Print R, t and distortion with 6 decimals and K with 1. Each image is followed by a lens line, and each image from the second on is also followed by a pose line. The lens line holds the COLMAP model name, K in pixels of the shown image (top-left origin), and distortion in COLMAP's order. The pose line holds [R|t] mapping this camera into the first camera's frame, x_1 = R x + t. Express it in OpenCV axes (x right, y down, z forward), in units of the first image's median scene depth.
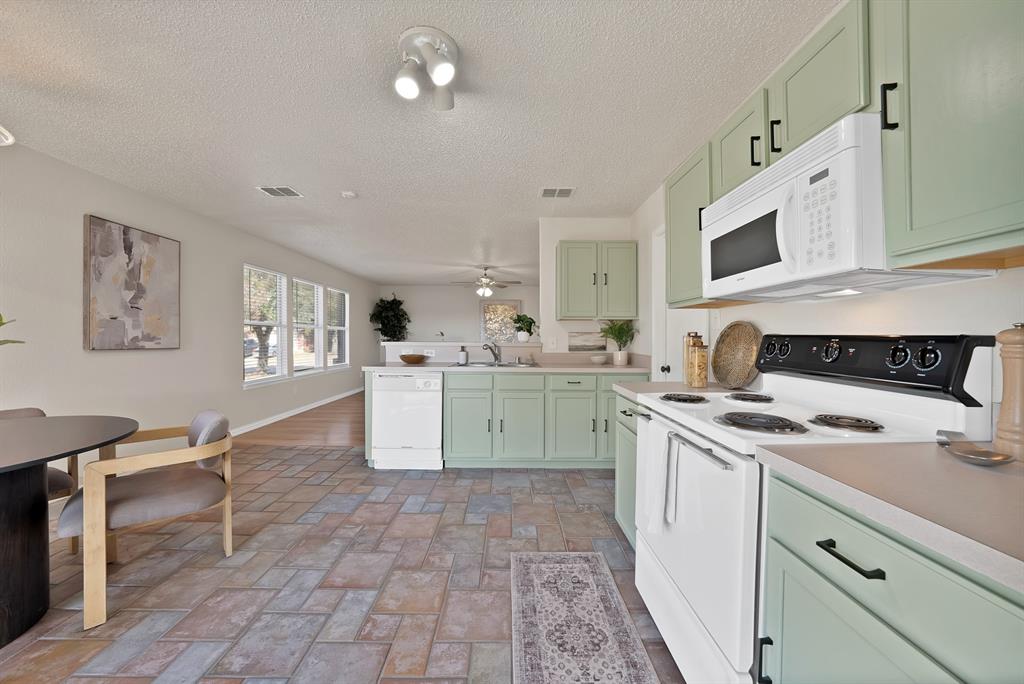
lens RADIAL K [[380.6, 0, 516.4], [0, 380.6, 342.4], [0, 0, 1]] dist [-0.019193, 0.000100]
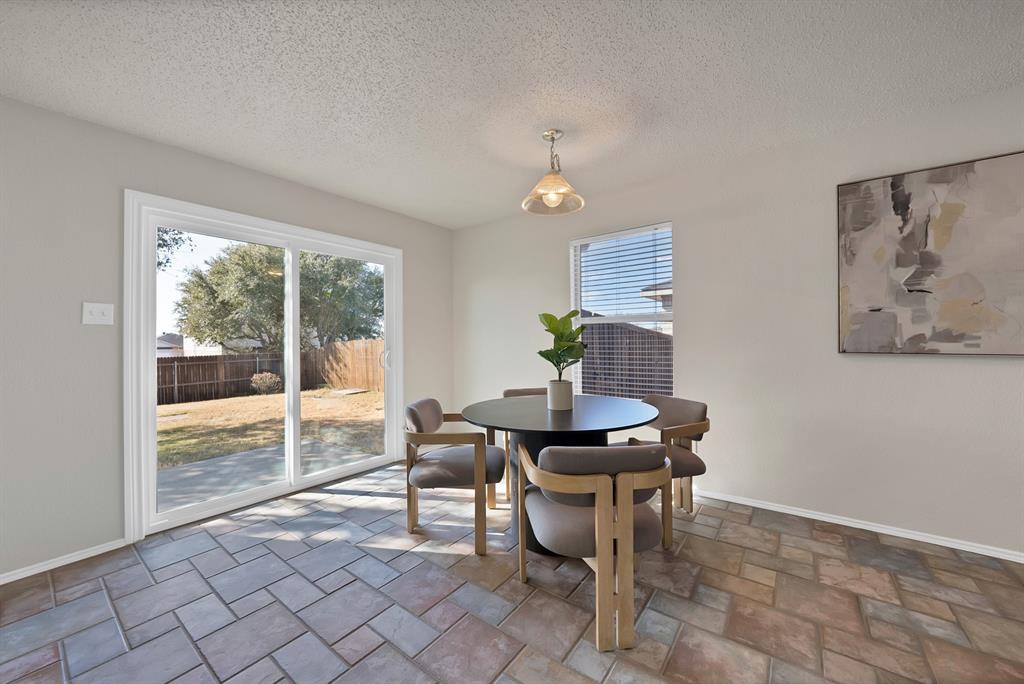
lens RADIAL K [[380.7, 0, 504.4], [0, 380.7, 338.6], [0, 0, 1]] dist [-0.033506, 0.007051]
pose [[-0.602602, 0.002891, -0.798036, -0.069420], [-0.000111, 0.999993, 0.003706, -0.012119], [0.798042, 0.002322, -0.602598, 0.890931]]
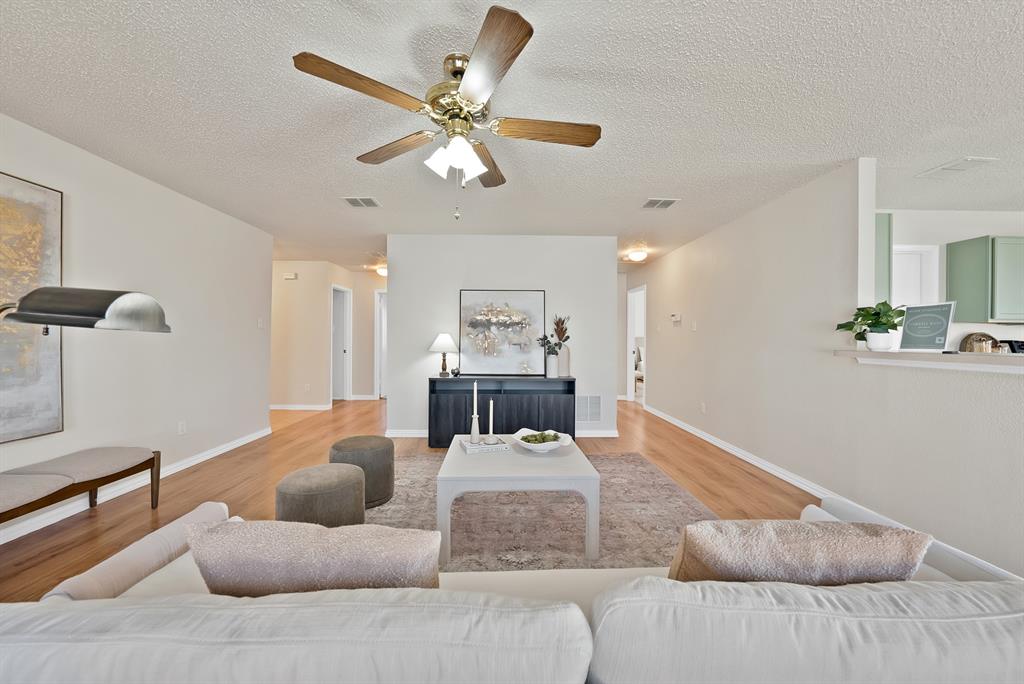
lens RADIAL K [[368.1, 0, 508.3], [0, 368.1, 337.6], [0, 0, 1]] dist [-0.031649, 0.006272]
pose [[-0.012574, -0.003562, 0.999915, -0.753578], [0.006820, 0.999970, 0.003648, -0.036024], [-0.999898, 0.006866, -0.012549, 2.250044]]
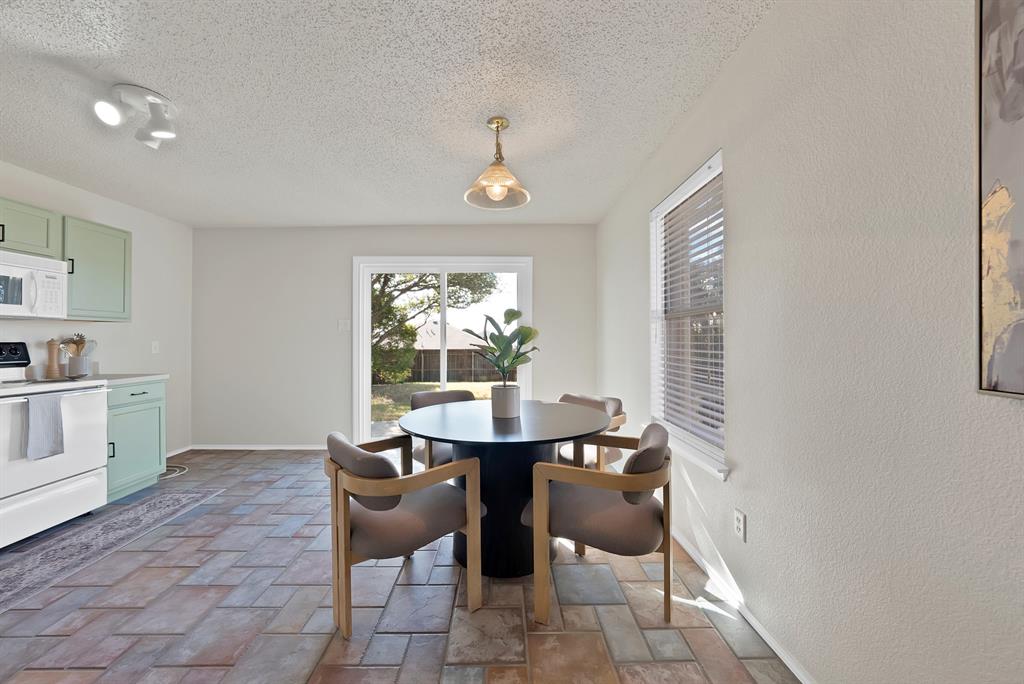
lens RADIAL K [[380.7, 0, 504.4], [0, 380.7, 338.6], [0, 0, 1]] dist [-0.033506, 0.007051]
pose [[-0.999994, 0.002741, 0.002207, -0.788897], [0.002765, 0.999935, 0.011067, -0.020993], [-0.002176, 0.011073, -0.999936, 1.245104]]
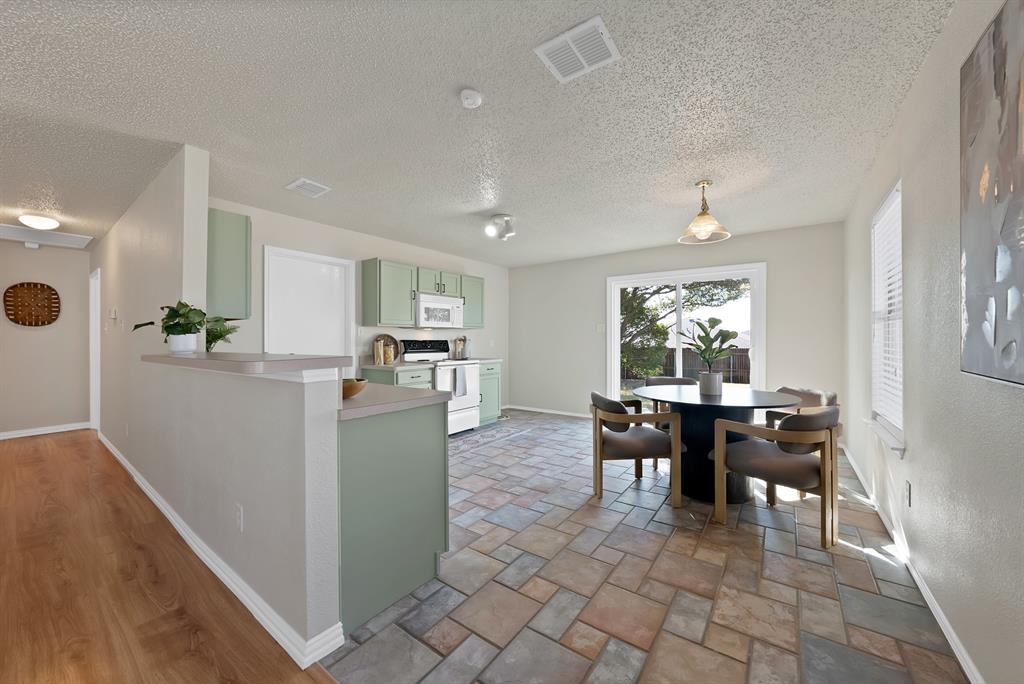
lens RADIAL K [[375.1, 0, 508.9], [0, 375.1, 336.7], [0, 0, 1]] dist [-0.012701, -0.000007]
pose [[-0.799049, 0.005810, 0.601238, -0.966087], [0.011173, 0.999924, 0.005187, -0.028923], [-0.601162, 0.010863, -0.799053, 1.649343]]
